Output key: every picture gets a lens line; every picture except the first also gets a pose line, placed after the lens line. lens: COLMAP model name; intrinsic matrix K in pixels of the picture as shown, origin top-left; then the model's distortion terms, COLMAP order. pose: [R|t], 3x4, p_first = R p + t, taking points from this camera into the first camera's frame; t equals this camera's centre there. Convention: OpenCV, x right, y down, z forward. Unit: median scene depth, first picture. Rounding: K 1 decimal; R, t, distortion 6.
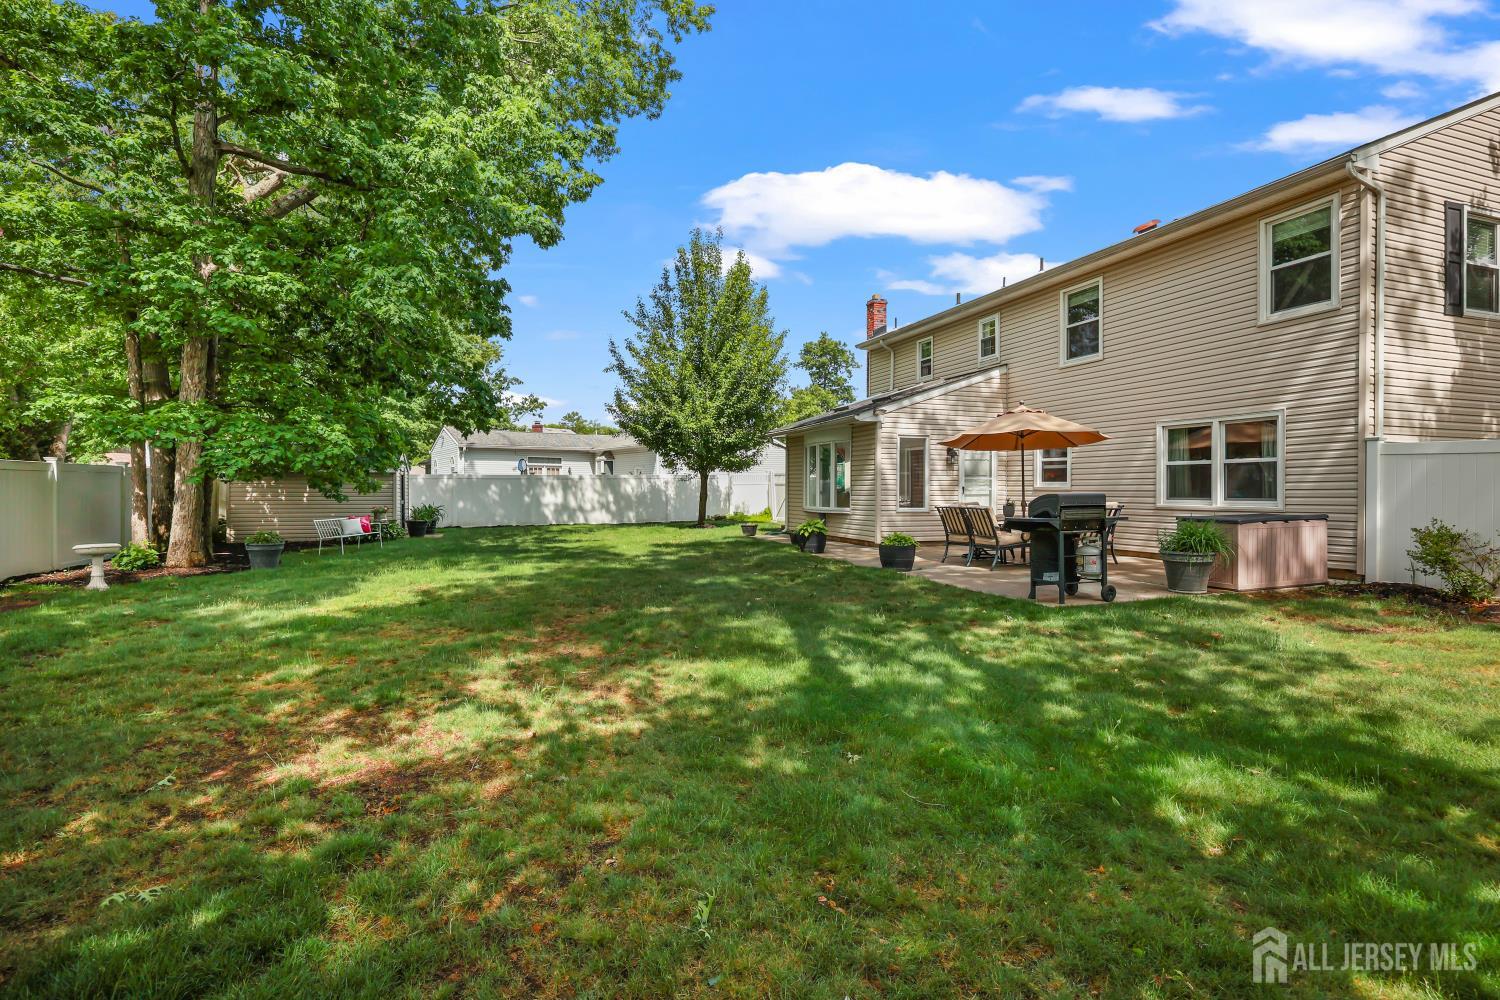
lens RADIAL K [[739.1, 0, 728.0], [0, 739.1, 491.7], [0, 0, 1]] dist [0.004377, 0.000956]
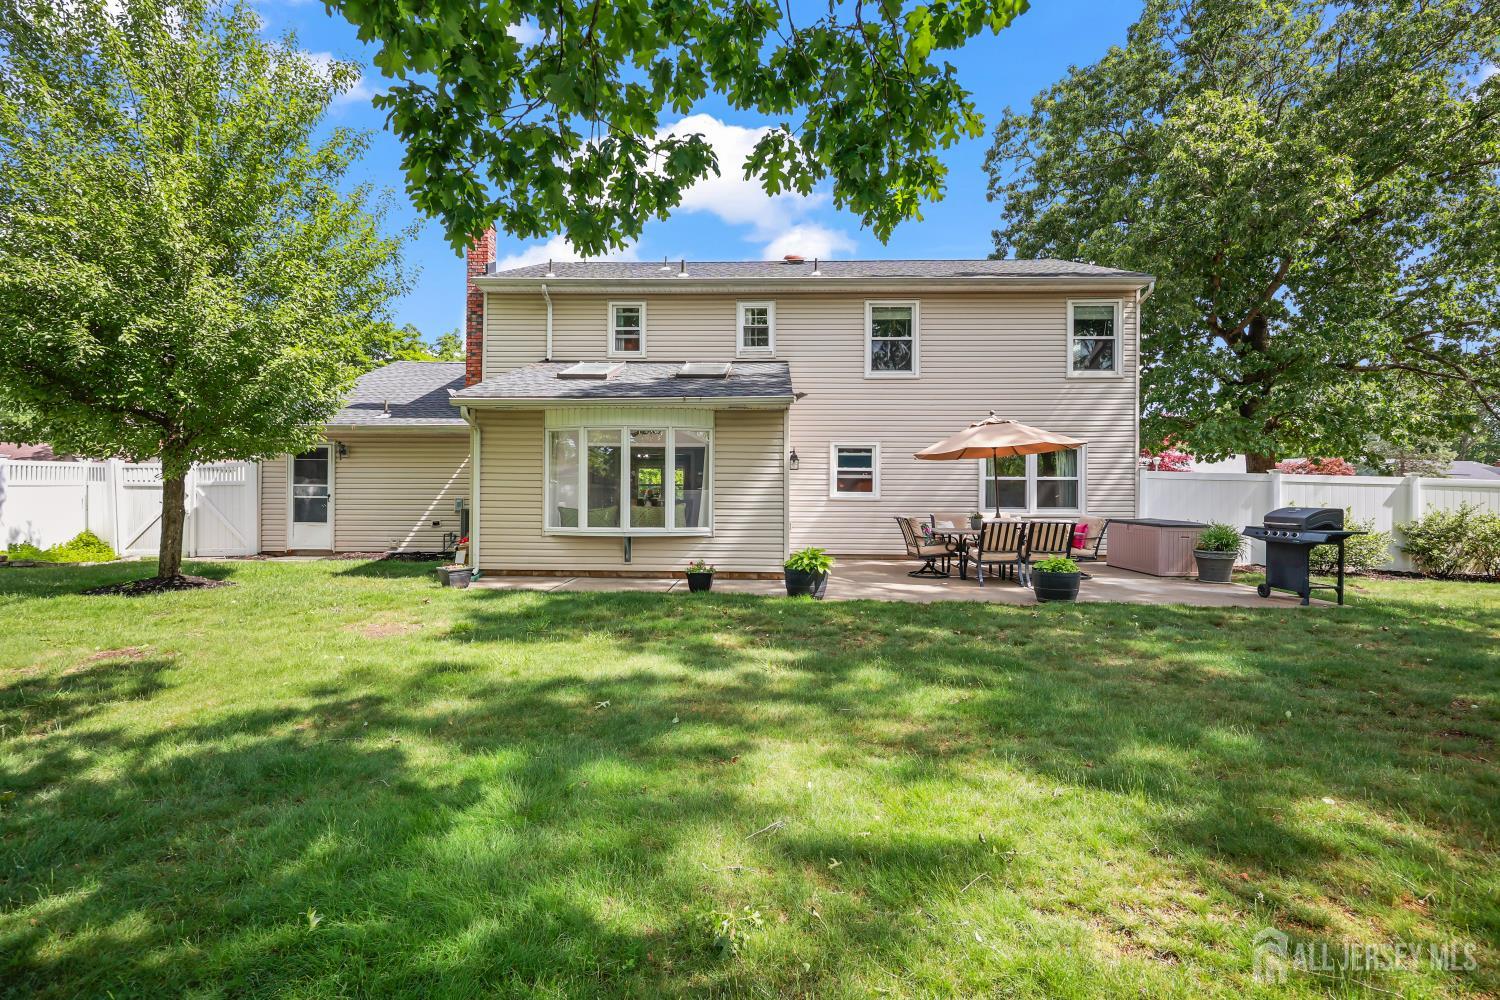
lens RADIAL K [[676.0, 0, 747.1], [0, 676.0, 499.2], [0, 0, 1]] dist [0.003165, 0.000334]
pose [[0.336924, -0.003785, 0.941524, -0.445288], [-0.002853, 0.999983, 0.005041, -0.007467], [-0.941527, -0.004385, 0.336908, 0.809900]]
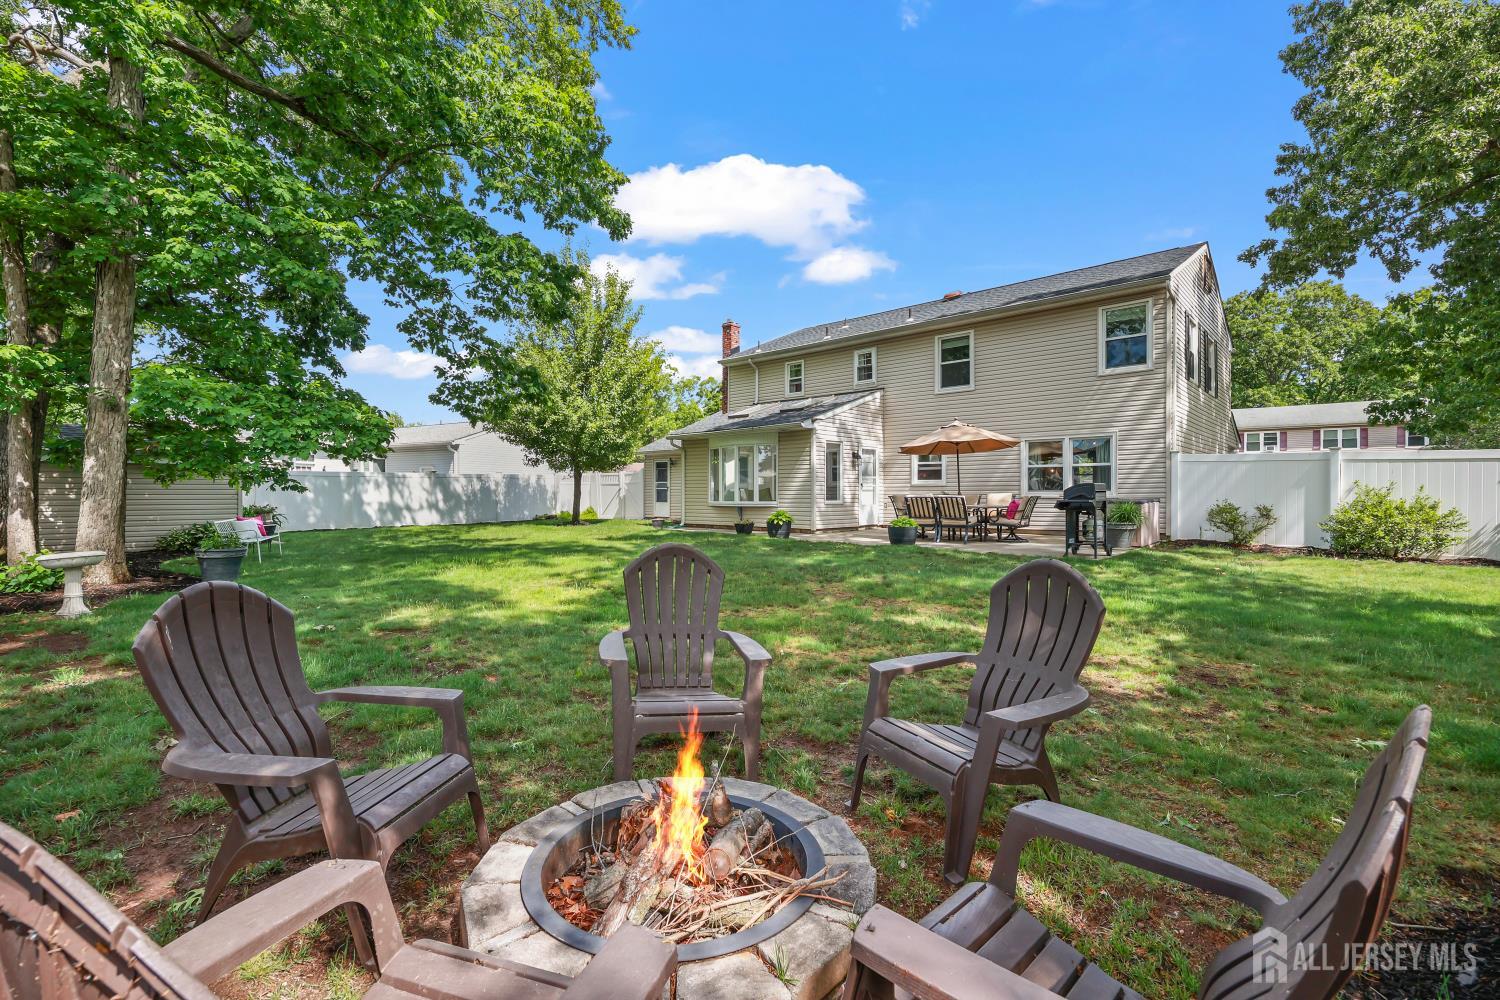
lens RADIAL K [[676.0, 0, 741.7], [0, 676.0, 491.5], [0, 0, 1]] dist [0.003165, 0.000334]
pose [[0.878154, 0.000295, 0.478377, -0.422610], [0.002022, 0.999989, -0.004329, 0.012440], [-0.478373, 0.004769, 0.878144, 0.094765]]
